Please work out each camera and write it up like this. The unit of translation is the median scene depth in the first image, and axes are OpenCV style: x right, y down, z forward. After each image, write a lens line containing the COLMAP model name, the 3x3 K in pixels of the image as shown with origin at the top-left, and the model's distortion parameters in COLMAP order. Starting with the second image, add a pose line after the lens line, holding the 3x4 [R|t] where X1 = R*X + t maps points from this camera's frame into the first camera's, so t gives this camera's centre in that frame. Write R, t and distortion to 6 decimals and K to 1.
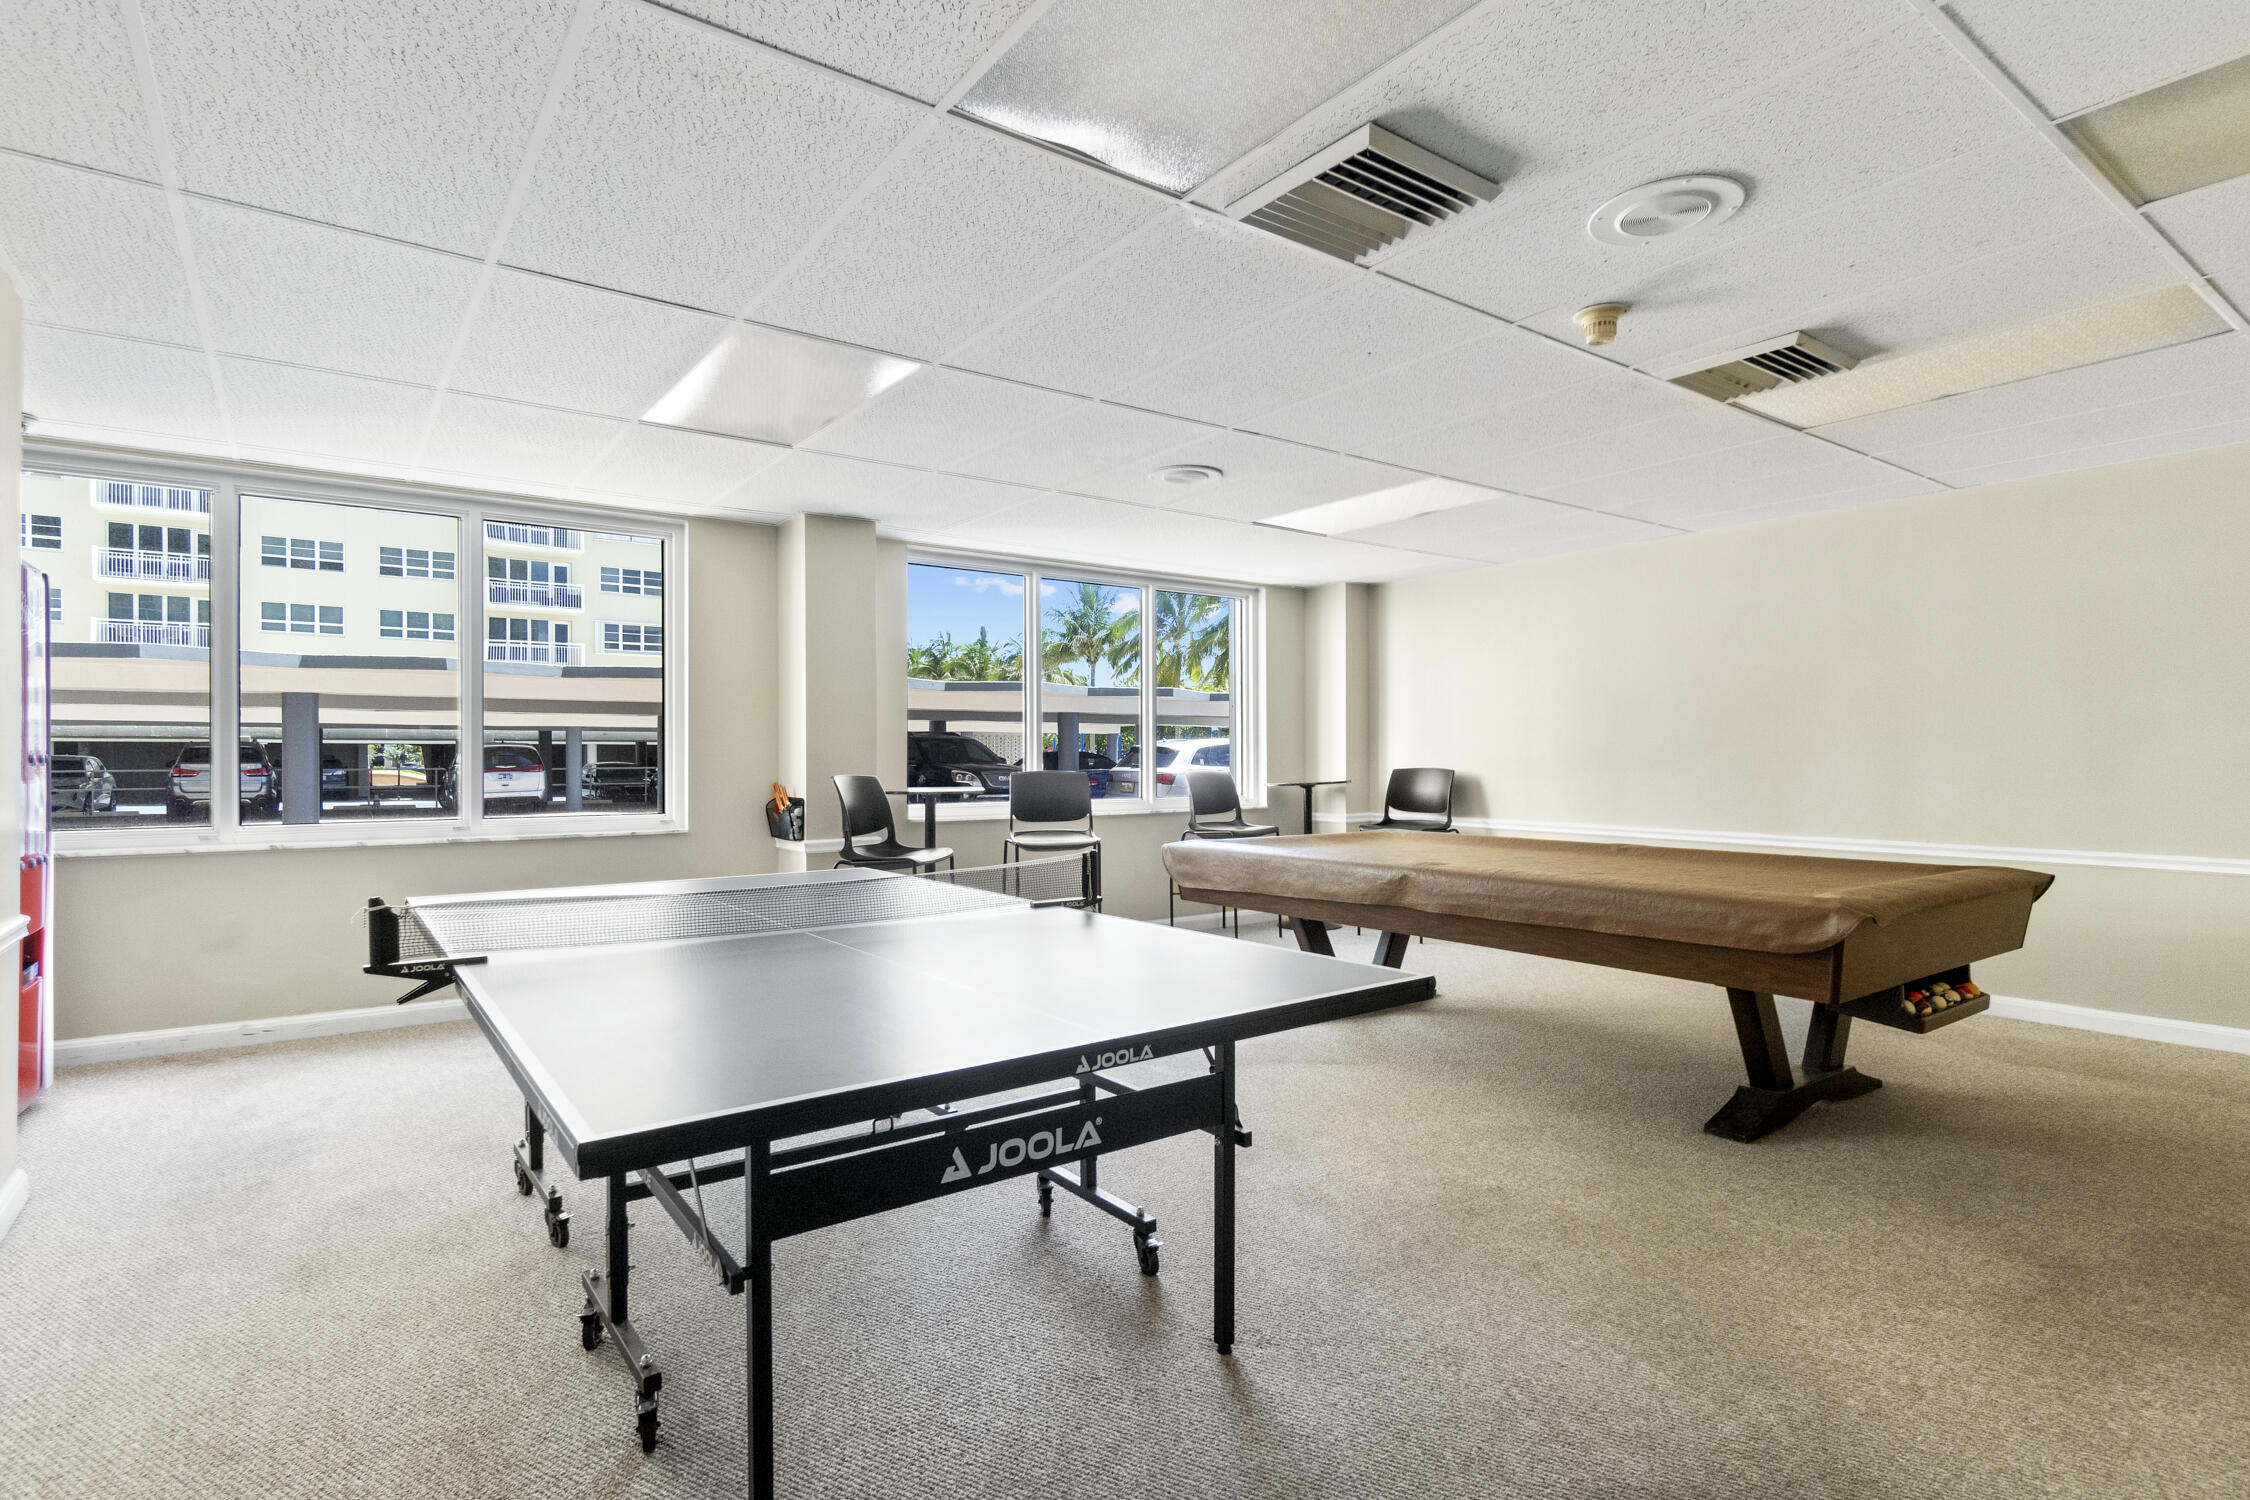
lens RADIAL K [[1113.4, 0, 1125.0], [0, 1113.4, 750.0], [0, 0, 1]] dist [0.000275, 0.000043]
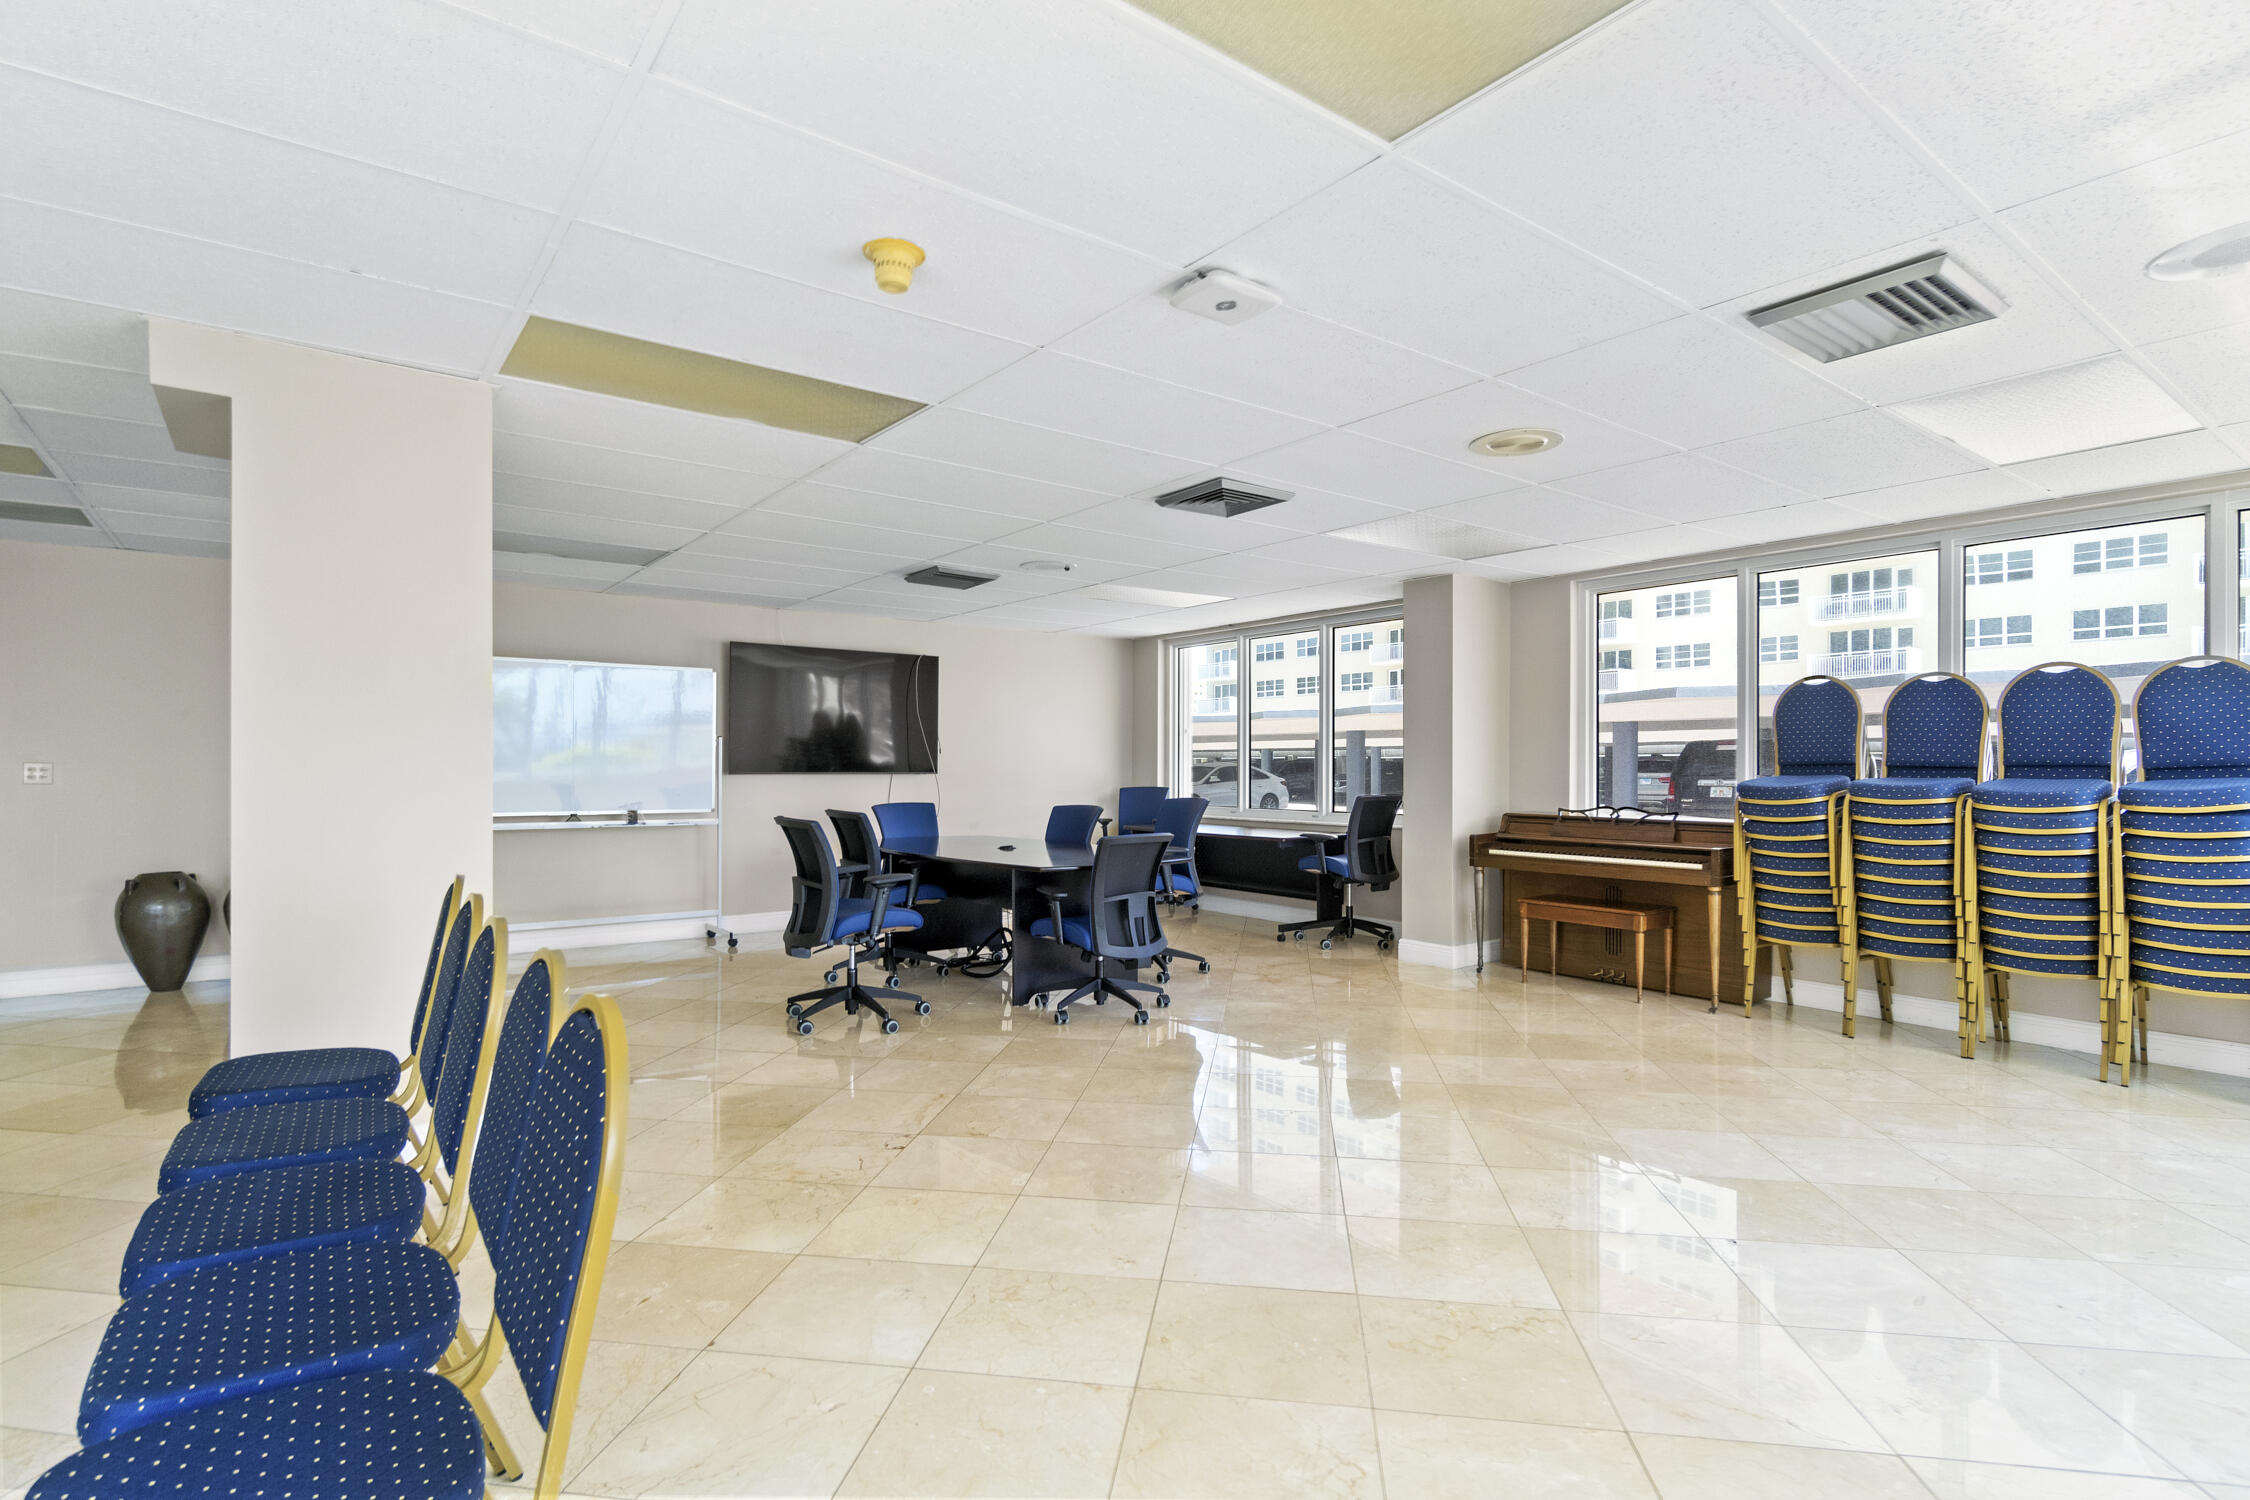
lens RADIAL K [[1113.4, 0, 1125.0], [0, 1113.4, 750.0], [0, 0, 1]] dist [0.000275, 0.000043]
pose [[0.012700, -0.013701, -0.999825, 0.284444], [0.003406, 0.999901, -0.013659, 0.000160], [0.999914, -0.003232, 0.012746, 0.215451]]
